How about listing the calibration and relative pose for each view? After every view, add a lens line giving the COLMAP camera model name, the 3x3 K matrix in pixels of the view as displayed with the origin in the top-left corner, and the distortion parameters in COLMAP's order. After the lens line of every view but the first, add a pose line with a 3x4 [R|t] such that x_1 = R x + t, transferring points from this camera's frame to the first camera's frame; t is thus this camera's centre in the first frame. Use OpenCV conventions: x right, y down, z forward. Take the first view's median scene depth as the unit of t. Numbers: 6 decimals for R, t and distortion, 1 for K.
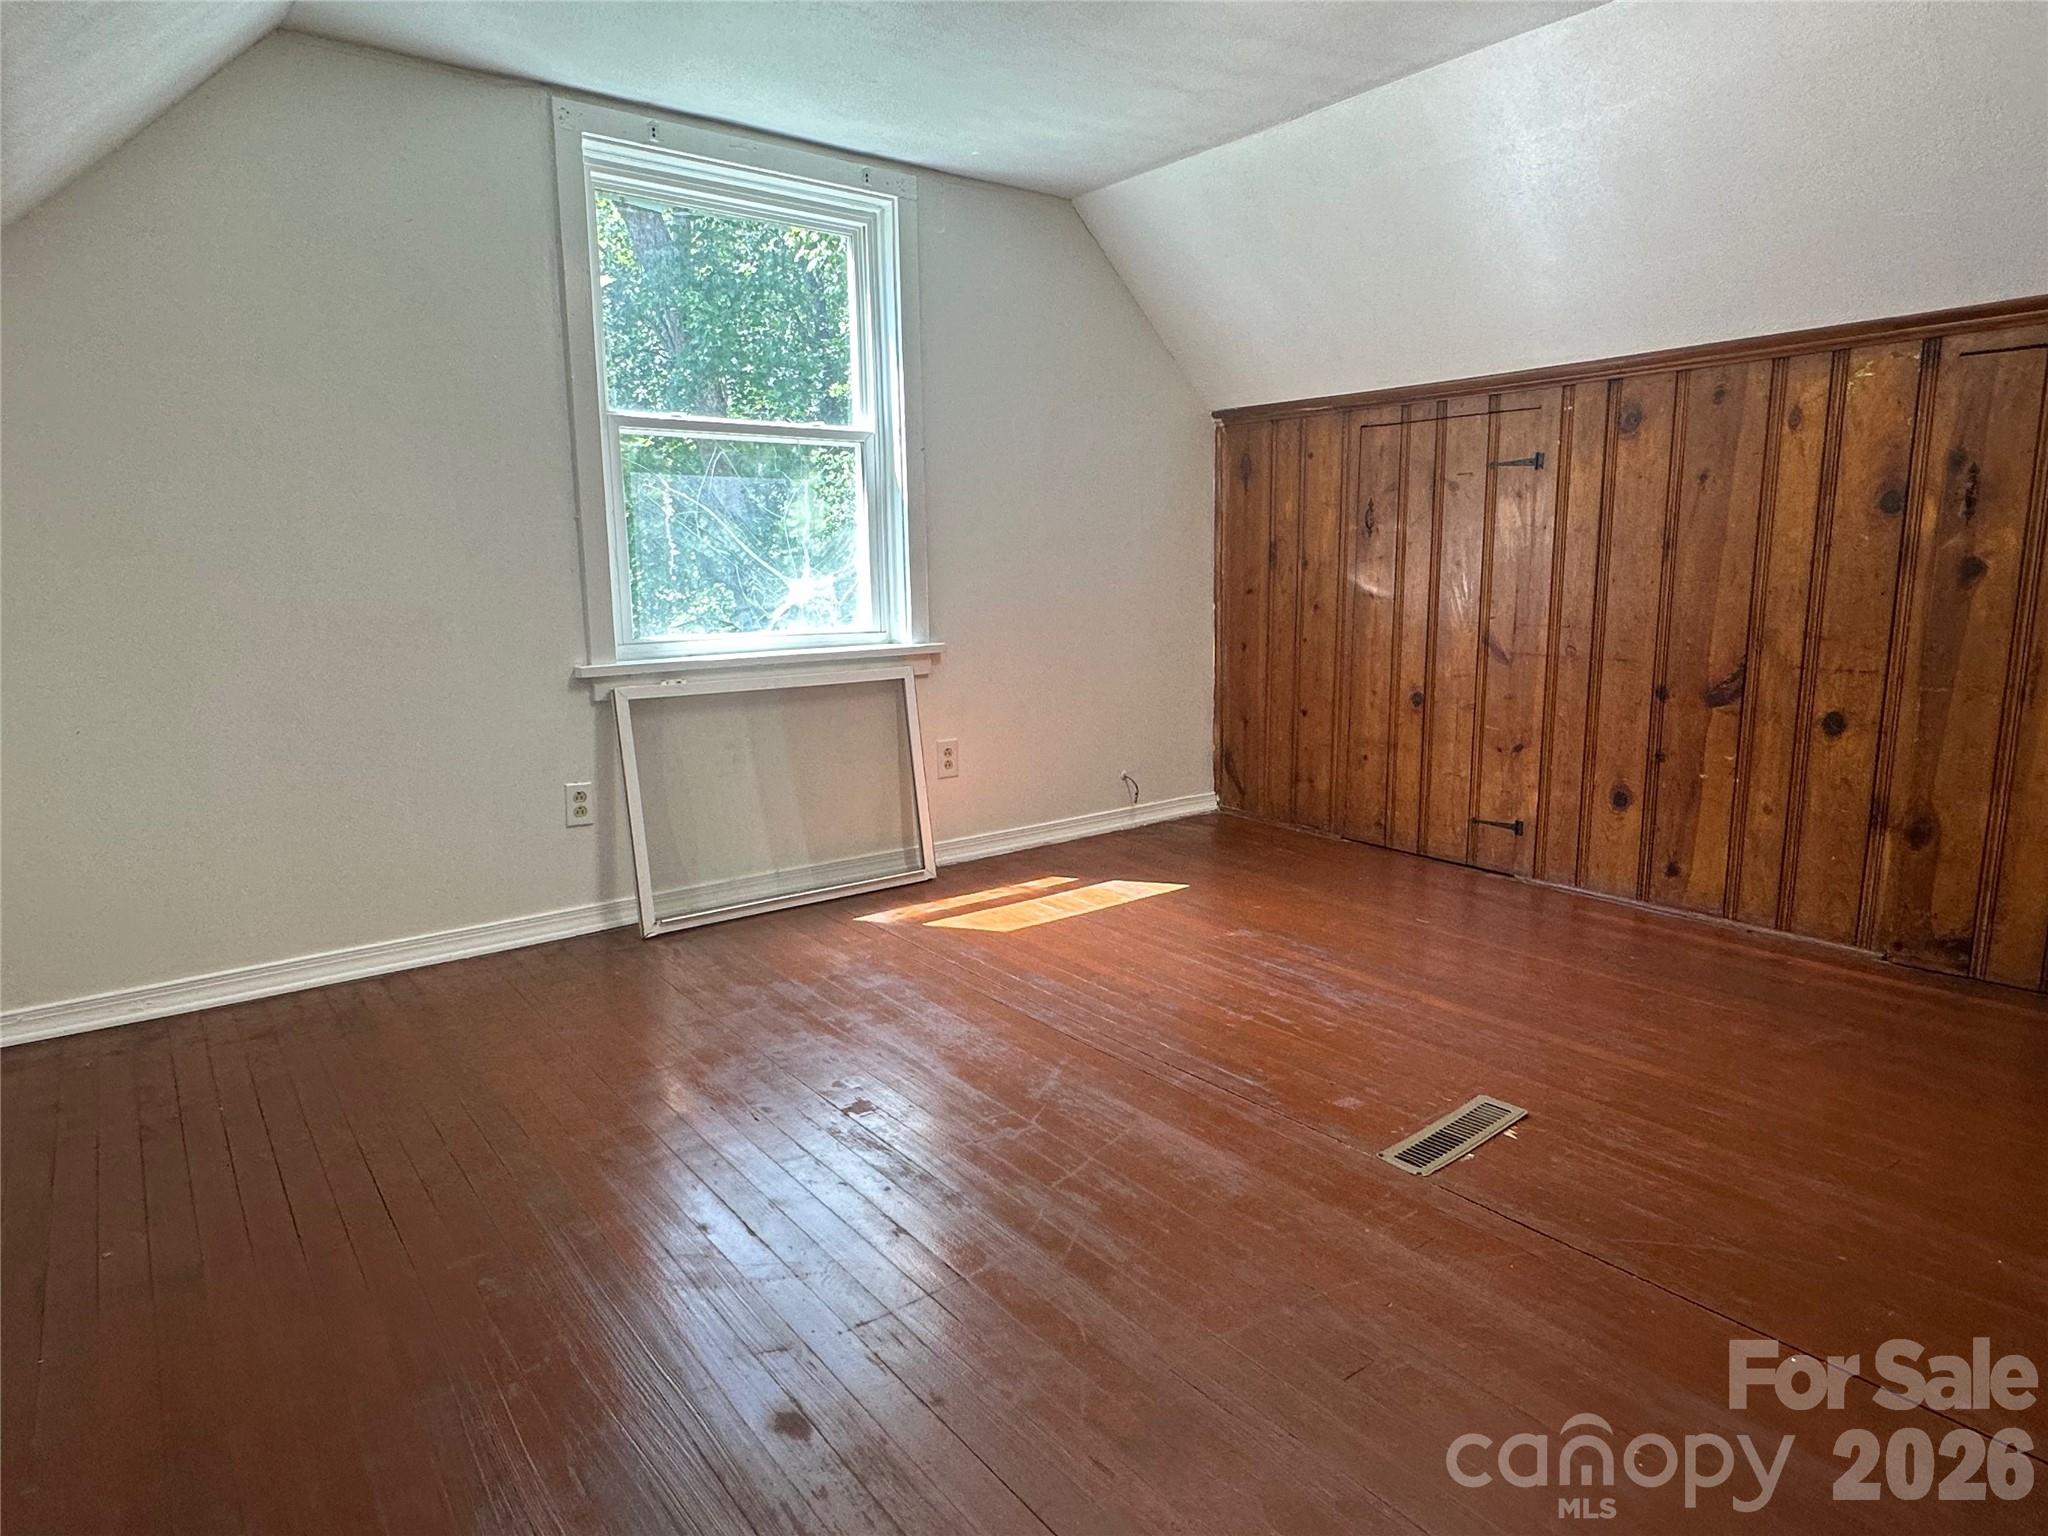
lens RADIAL K [[1192.7, 0, 1026.0], [0, 1192.7, 771.1], [0, 0, 1]] dist [-0.006484, 0.004914]
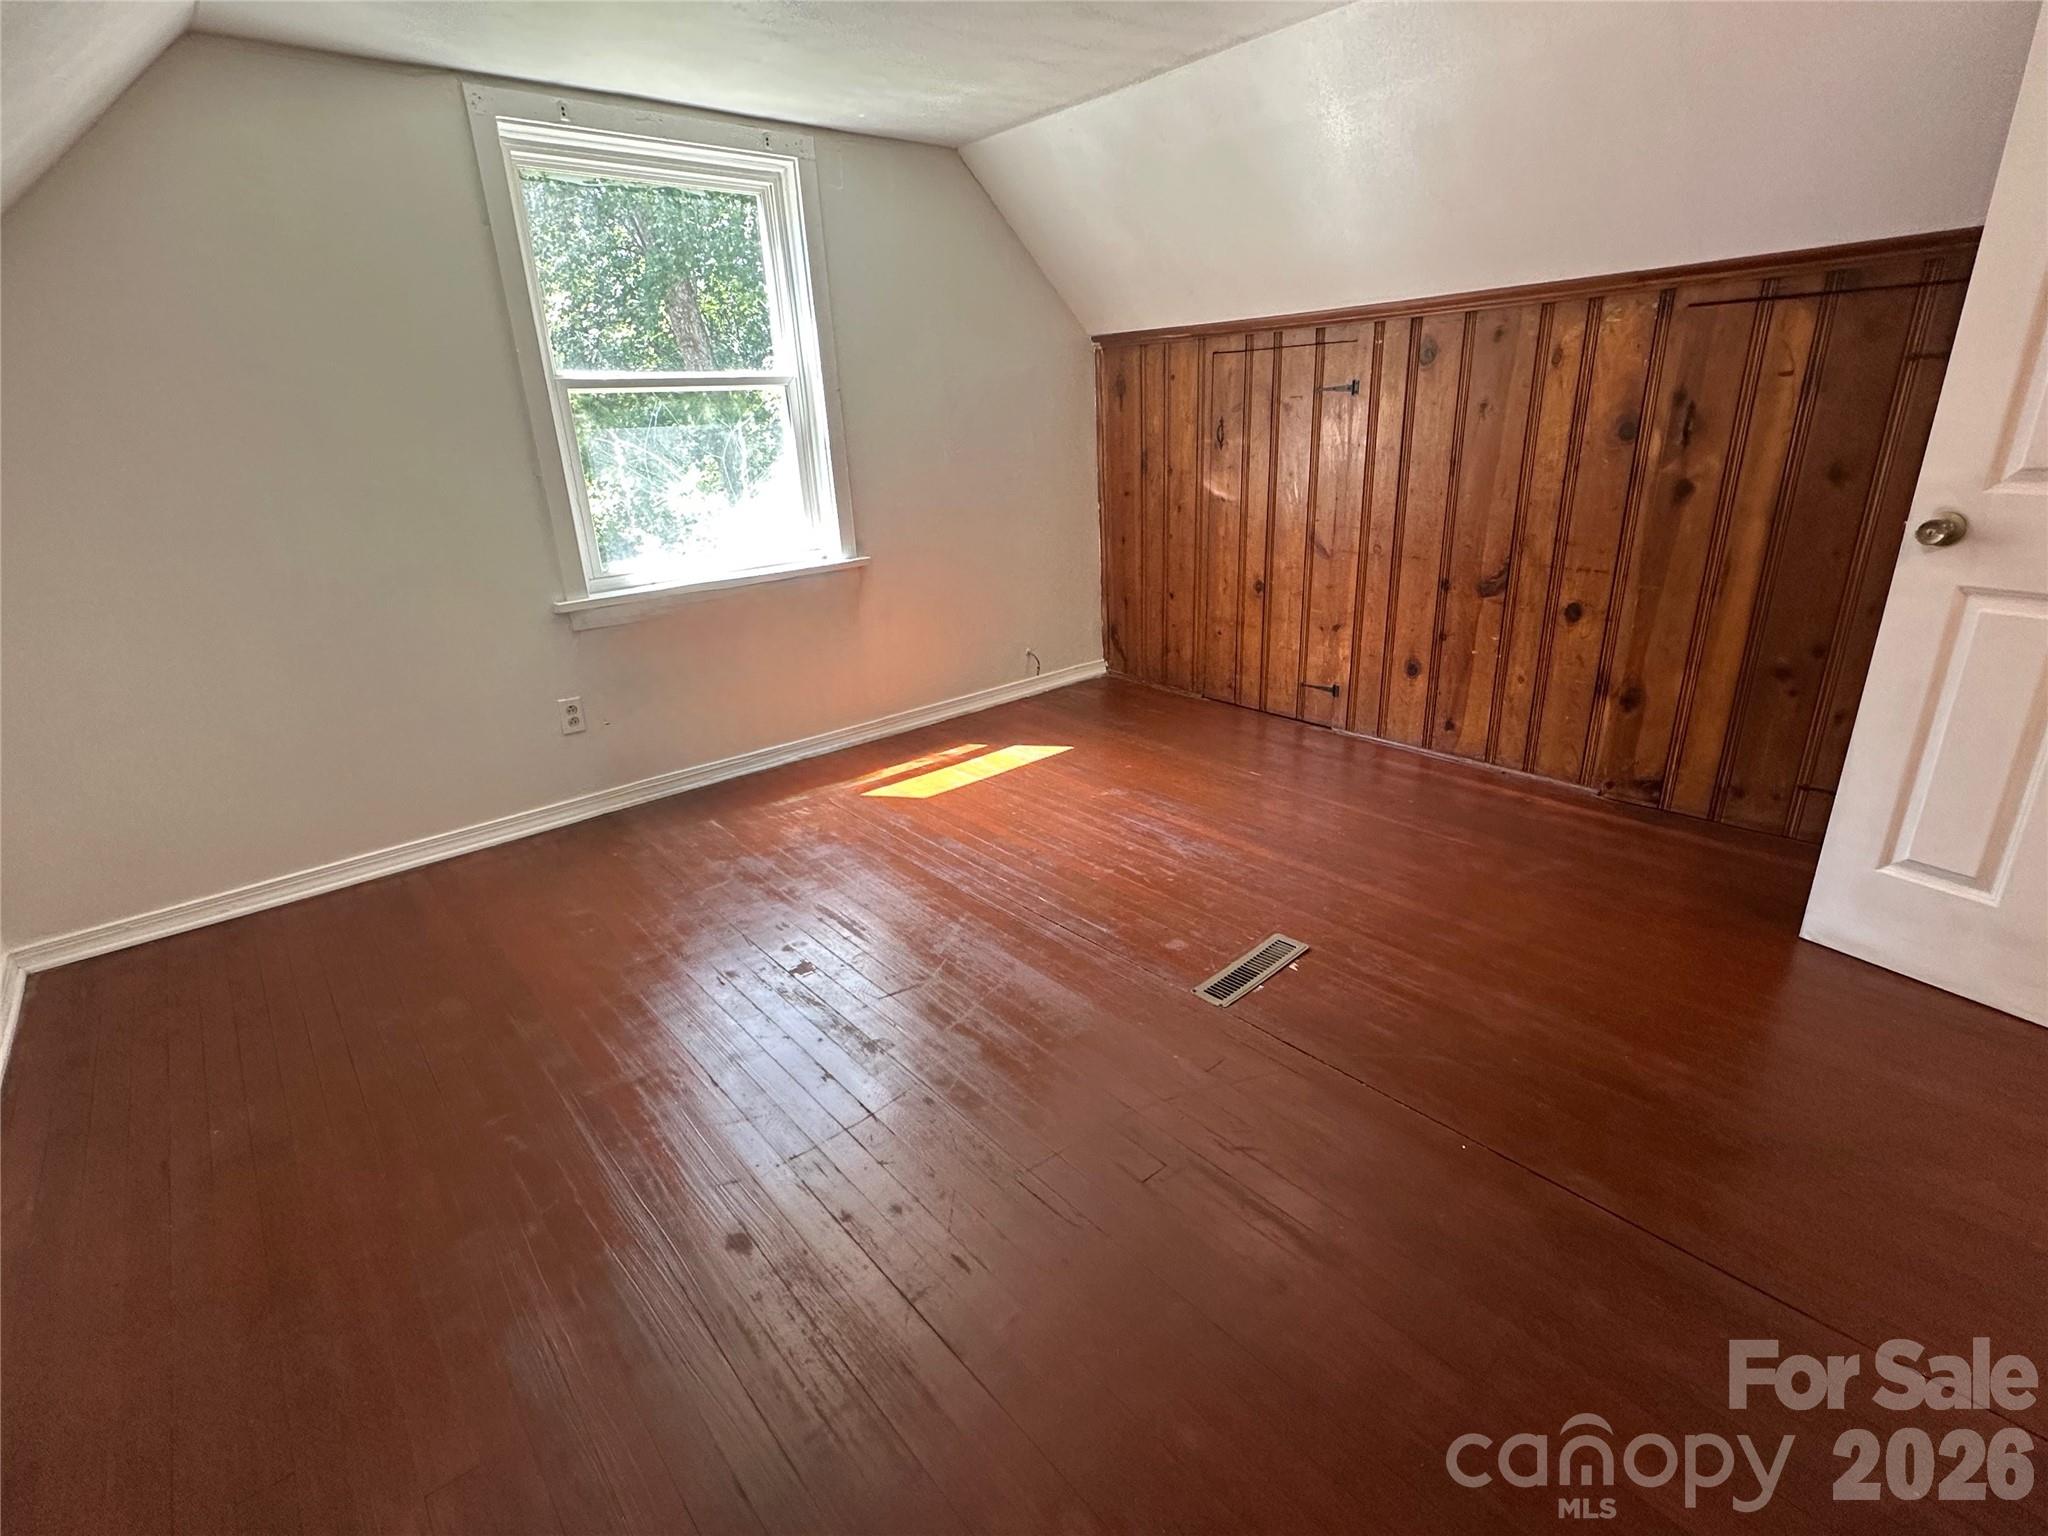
lens RADIAL K [[964.0, 0, 1026.9], [0, 964.0, 769.2], [0, 0, 1]] dist [-0.003037, 0.000750]
pose [[0.998194, -0.046900, 0.037540, 0.053174], [0.039515, 0.983282, 0.177751, -0.076914], [-0.045249, -0.175946, 0.983359, -0.004351]]
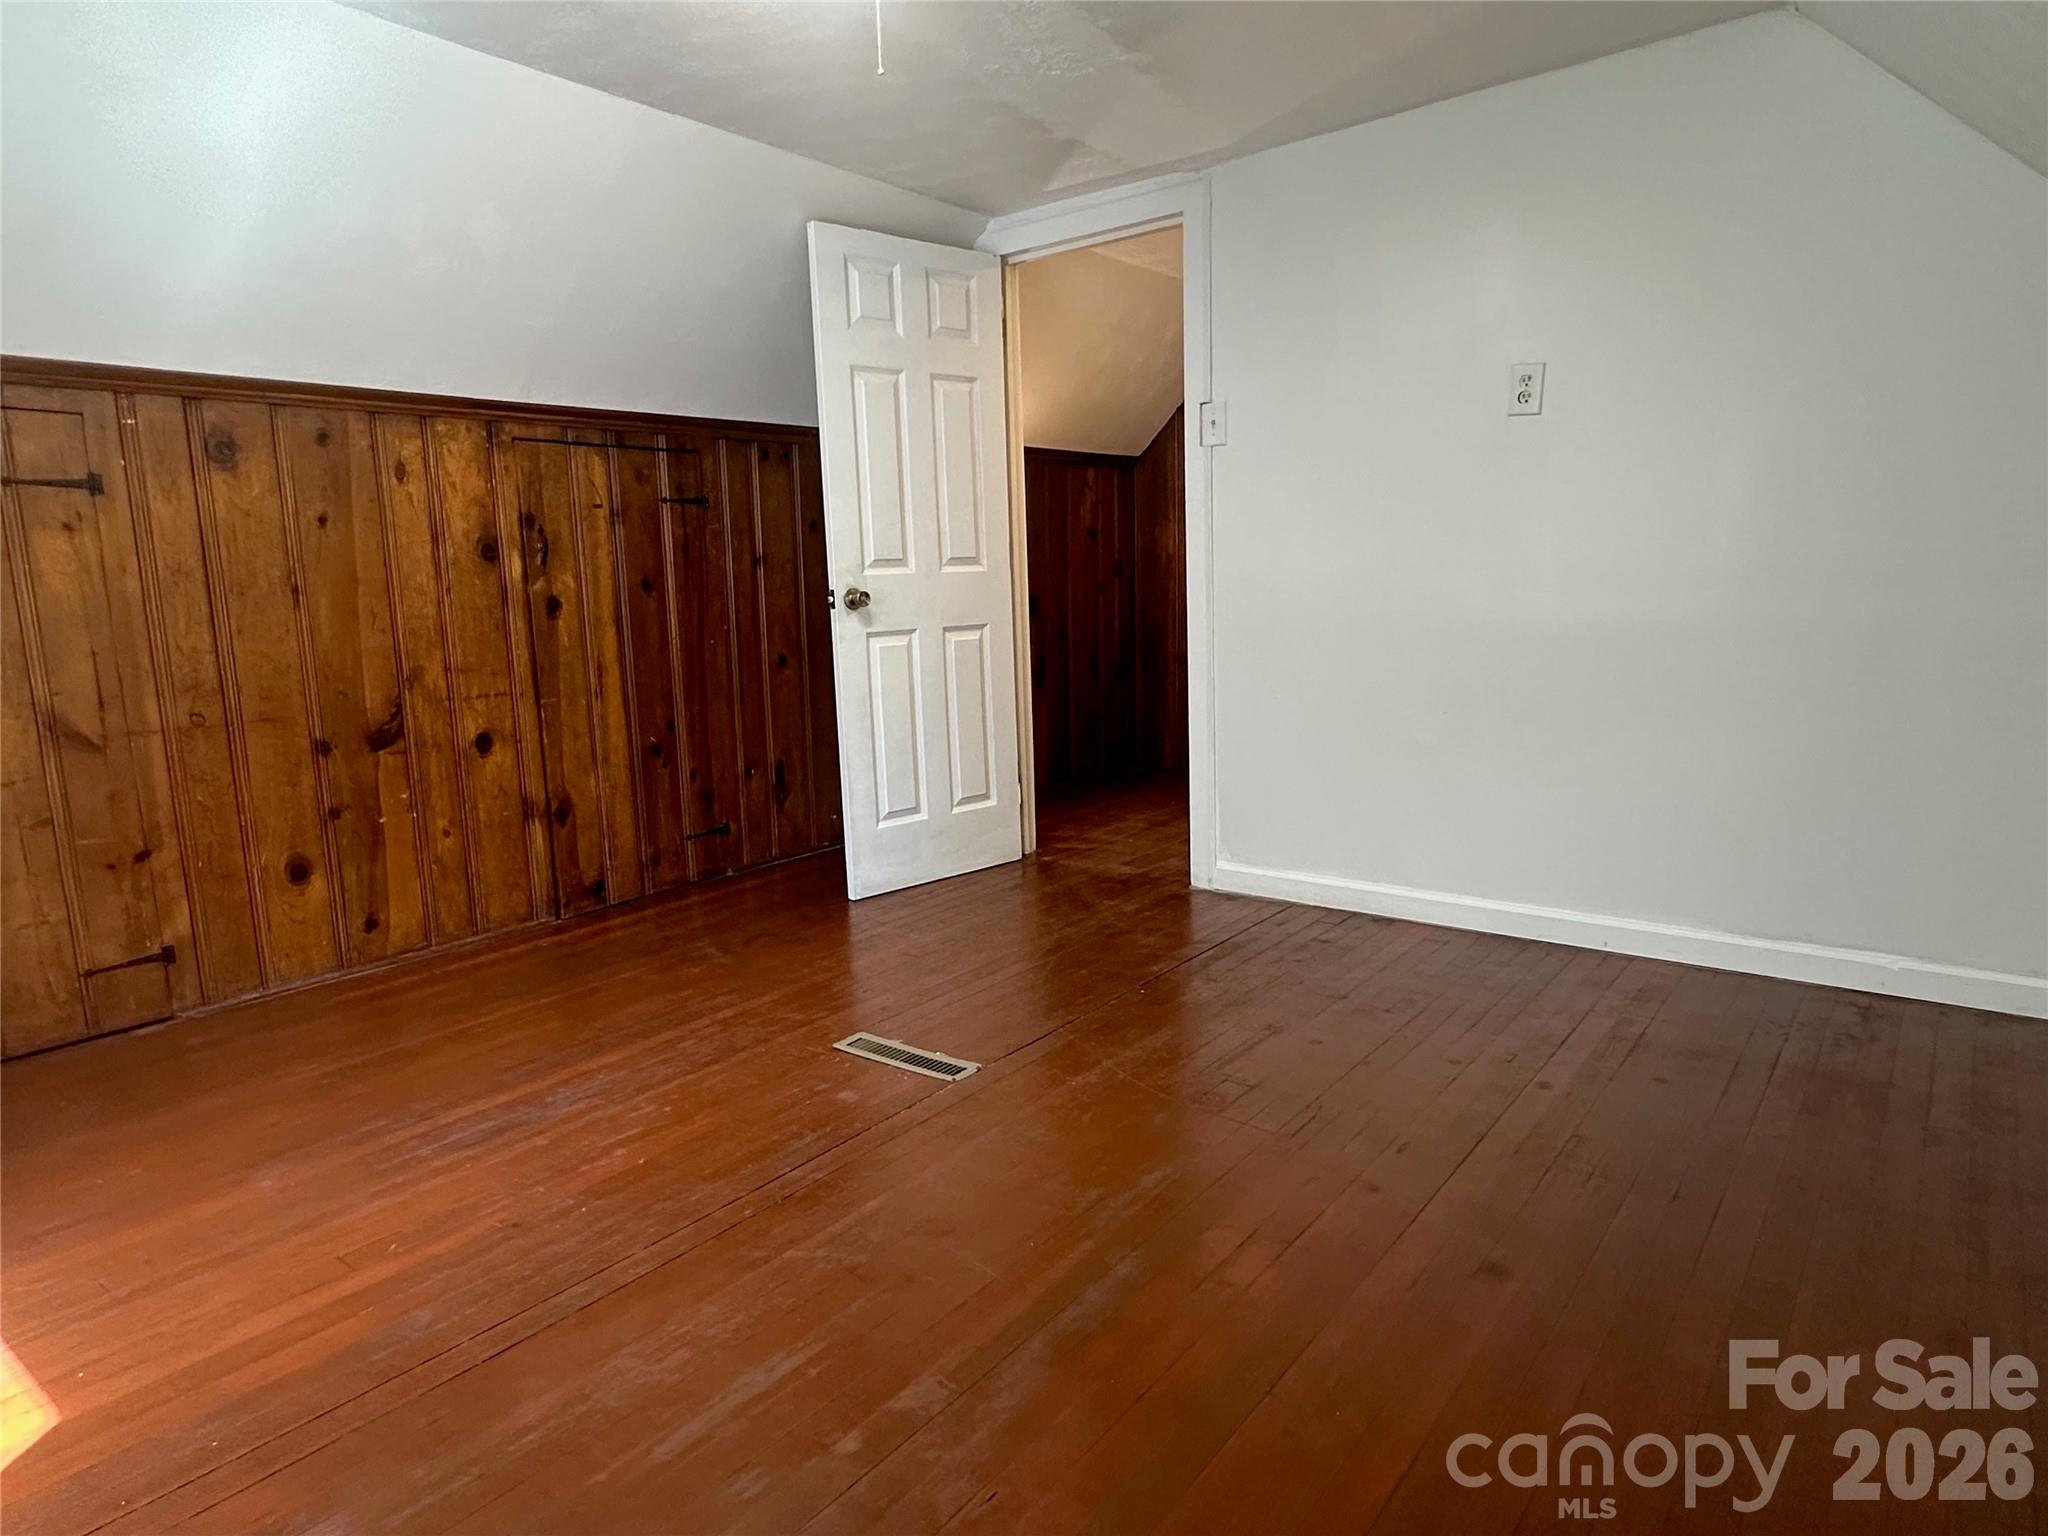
lens RADIAL K [[1192.7, 0, 1017.8], [0, 1192.7, 772.4], [0, 0, 1]] dist [-0.006484, 0.004914]
pose [[-0.236038, -0.140673, 0.961508, -0.527890], [0.202459, 0.960633, 0.190246, -0.120598], [-0.950419, 0.239571, -0.198265, 0.709030]]
